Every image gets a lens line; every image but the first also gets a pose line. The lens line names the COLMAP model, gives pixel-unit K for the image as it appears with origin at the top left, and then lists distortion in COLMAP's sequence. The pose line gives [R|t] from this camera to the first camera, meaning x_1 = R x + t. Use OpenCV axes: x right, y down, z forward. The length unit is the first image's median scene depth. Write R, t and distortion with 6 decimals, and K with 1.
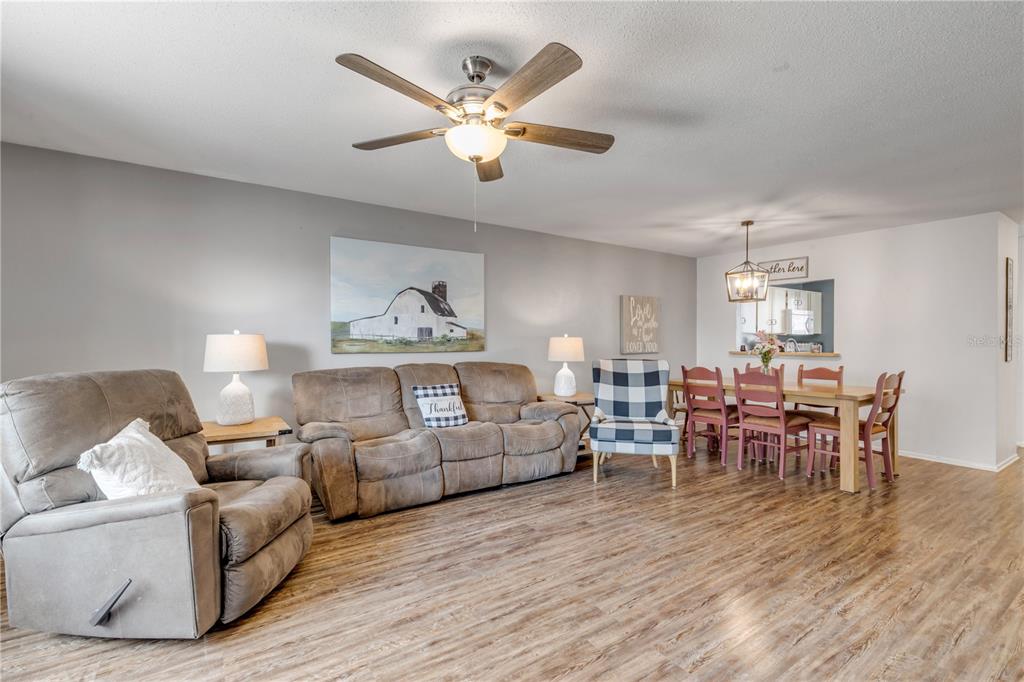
lens RADIAL K [[466.7, 0, 513.2], [0, 466.7, 341.2], [0, 0, 1]] dist [0.003506, -0.000377]
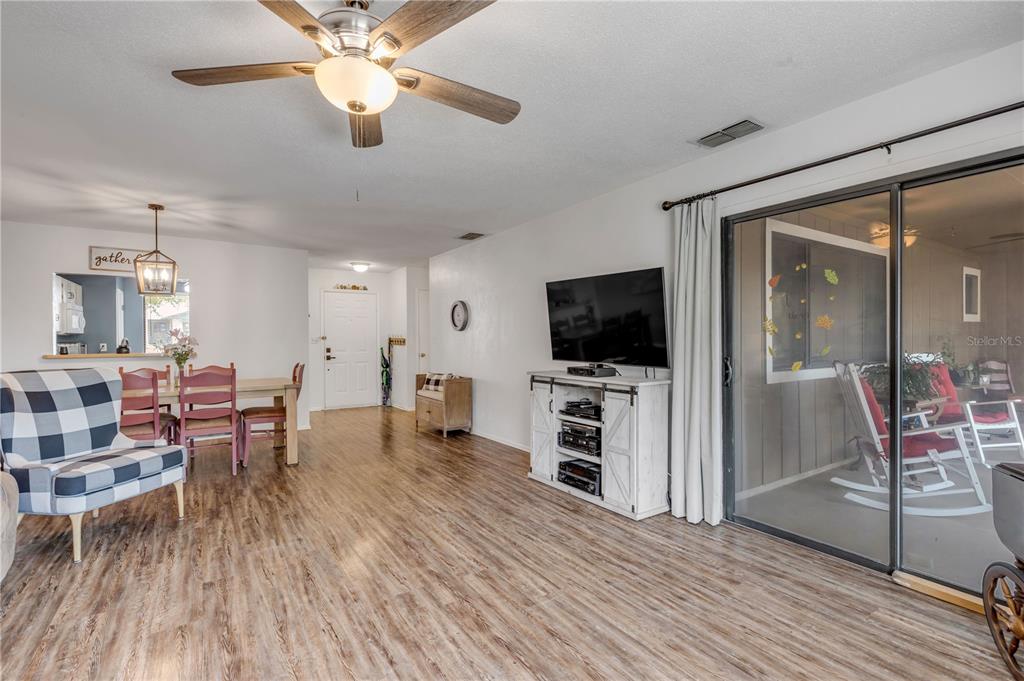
lens RADIAL K [[466.7, 0, 514.1], [0, 466.7, 339.7], [0, 0, 1]] dist [0.003506, -0.000377]
pose [[0.005668, -0.004516, 0.999974, -0.556619], [0.006618, 0.999968, 0.004479, -0.002945], [-0.999962, 0.006593, 0.005698, 0.472155]]
